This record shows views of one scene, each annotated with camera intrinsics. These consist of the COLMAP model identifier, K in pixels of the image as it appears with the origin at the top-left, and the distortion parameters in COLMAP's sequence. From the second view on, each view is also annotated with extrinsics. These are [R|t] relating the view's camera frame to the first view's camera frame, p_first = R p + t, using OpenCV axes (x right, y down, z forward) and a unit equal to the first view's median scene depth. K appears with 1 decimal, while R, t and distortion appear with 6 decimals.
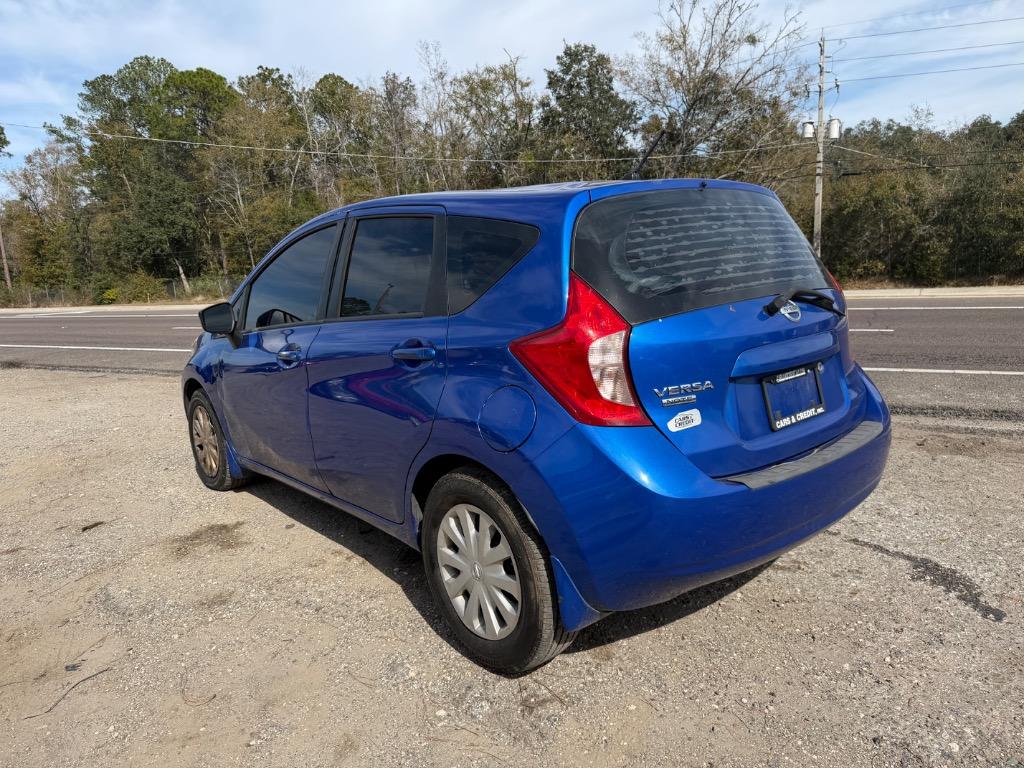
lens RADIAL K [[750.7, 0, 516.3], [0, 750.7, 383.9], [0, 0, 1]] dist [0.008464, -0.015467]
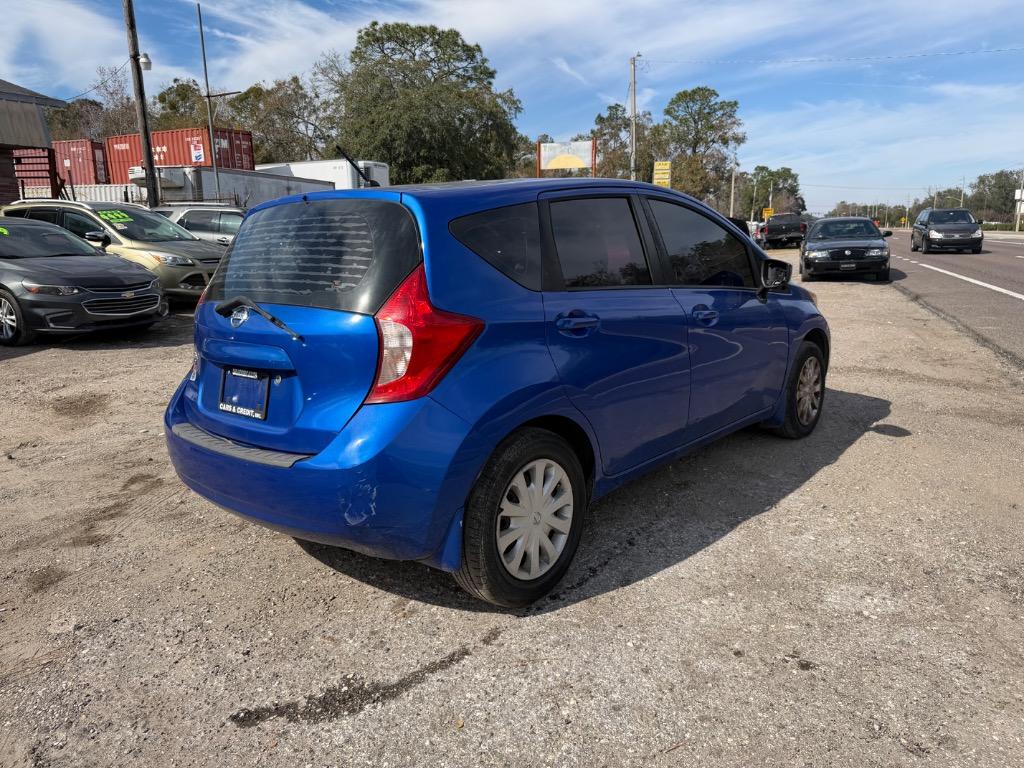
lens RADIAL K [[747.4, 0, 509.4], [0, 747.4, 386.8], [0, 0, 1]] dist [0.017915, -0.027827]
pose [[0.108345, 0.243901, -0.963729, 0.109550], [-0.136624, 0.963890, 0.228583, -0.022363], [0.984680, 0.106902, 0.137755, 0.089702]]
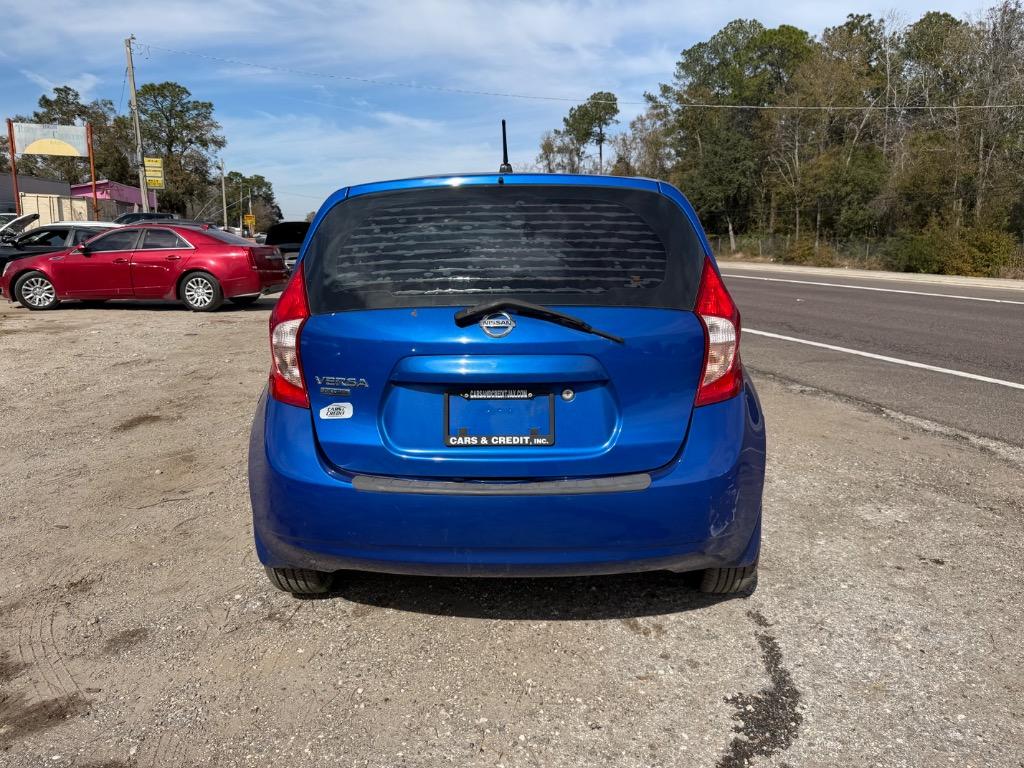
lens RADIAL K [[756.4, 0, 512.2], [0, 756.4, 380.1], [0, 0, 1]] dist [0.000954, -0.013536]
pose [[0.724497, 0.179859, -0.665398, 0.071225], [-0.146824, 0.983470, 0.105970, -0.009268], [0.673459, 0.020921, 0.738929, 0.024088]]
